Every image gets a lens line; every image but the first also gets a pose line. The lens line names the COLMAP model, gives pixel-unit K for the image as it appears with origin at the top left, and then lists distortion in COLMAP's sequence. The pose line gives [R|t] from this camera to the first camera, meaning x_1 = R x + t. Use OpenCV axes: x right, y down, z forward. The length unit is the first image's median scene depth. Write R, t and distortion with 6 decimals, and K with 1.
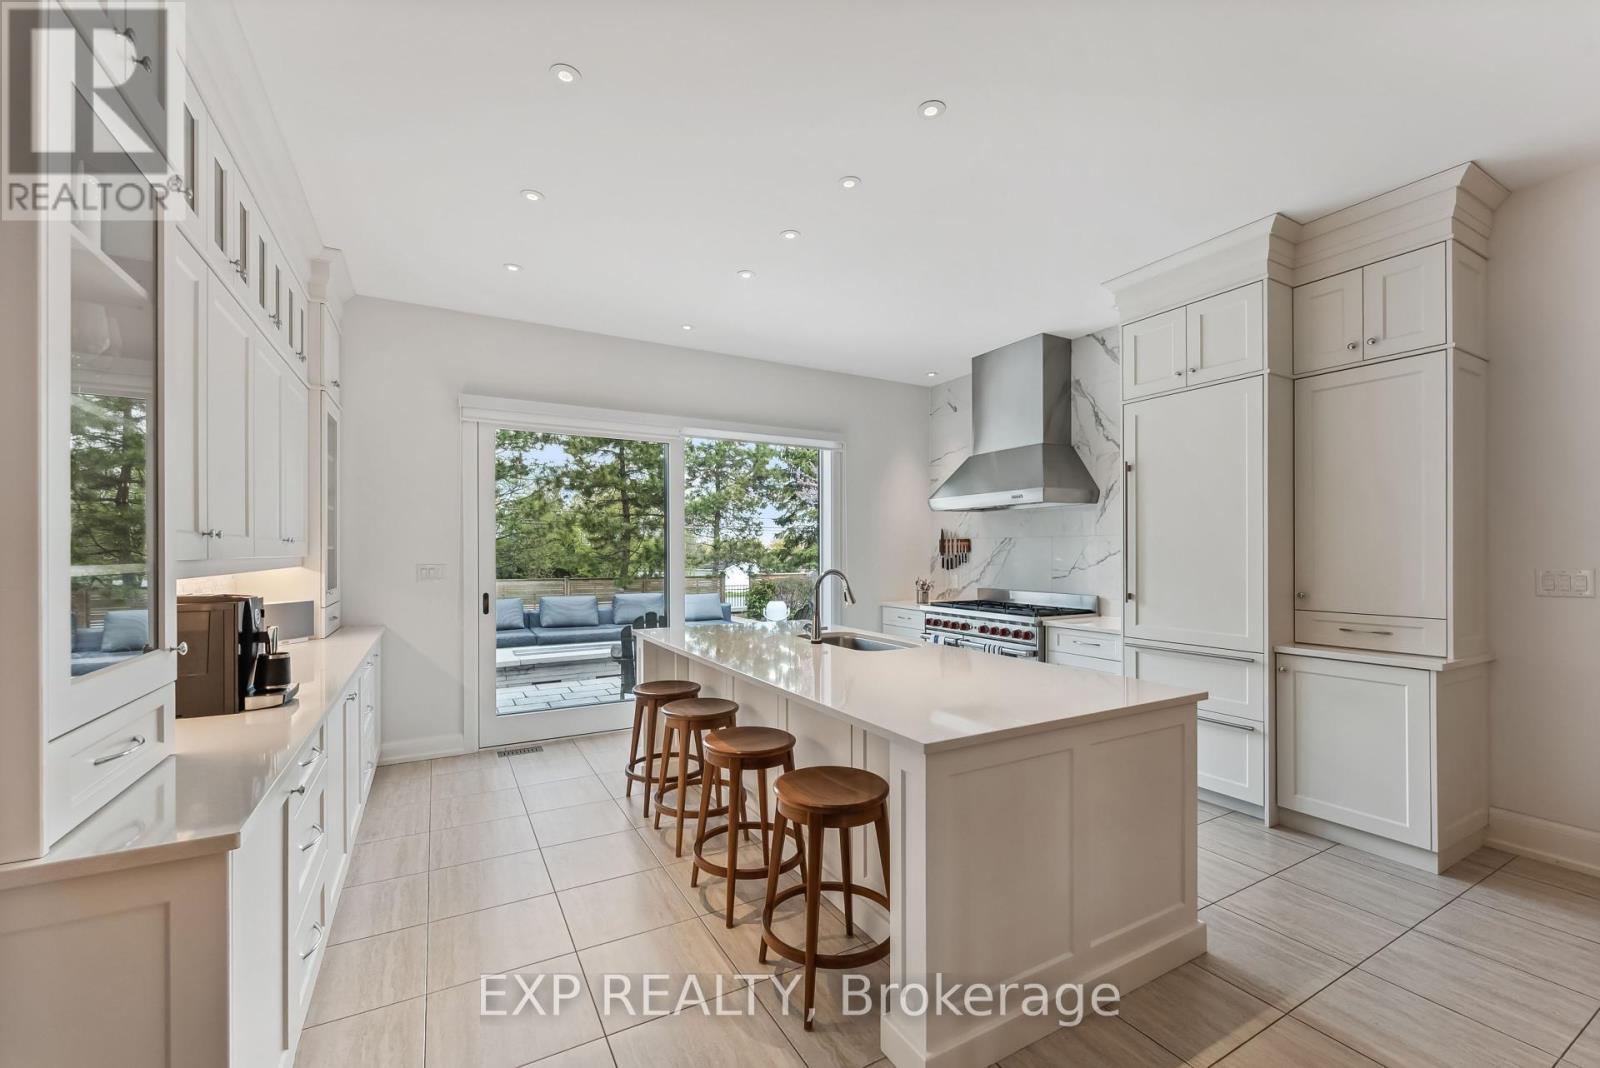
lens RADIAL K [[653.4, 0, 795.3], [0, 653.4, 545.9], [0, 0, 1]] dist [-0.000539, -0.000165]
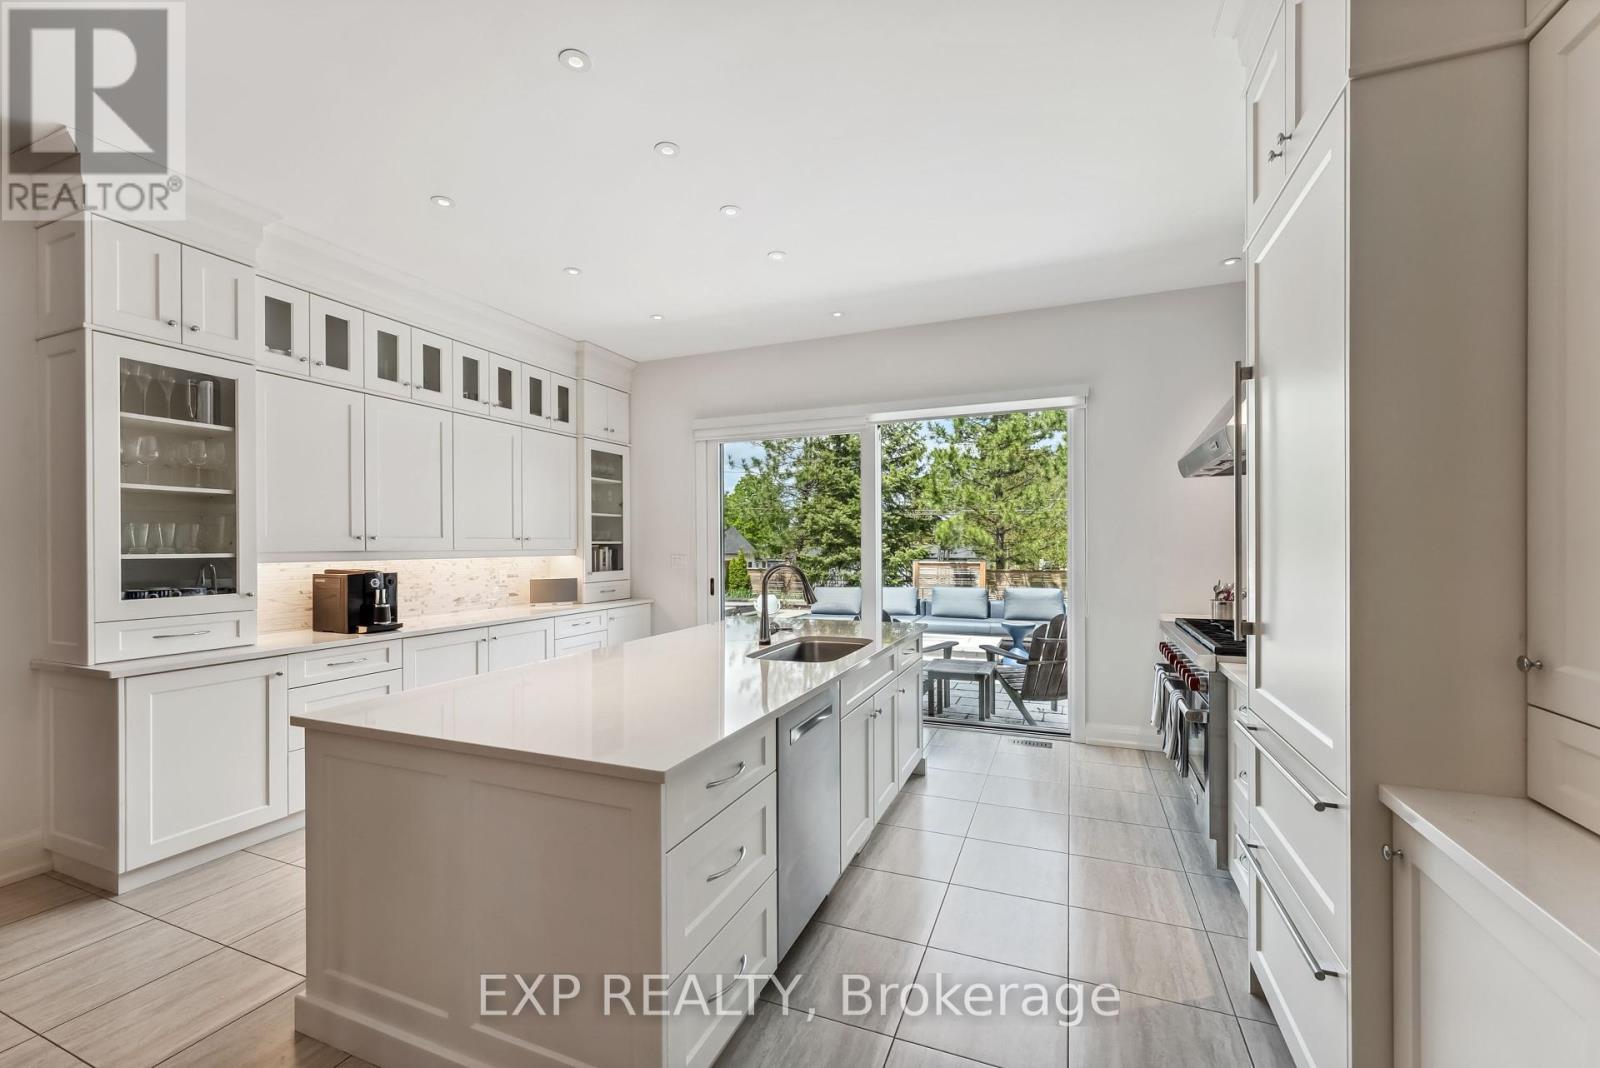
lens RADIAL K [[653.4, 0, 797.0], [0, 653.4, 543.9], [0, 0, 1]] dist [-0.000539, -0.000165]
pose [[0.622645, -0.005201, -0.782487, 0.559424], [0.013530, 0.999900, 0.004120, 0.004157], [0.782387, -0.013152, 0.622653, 0.339190]]
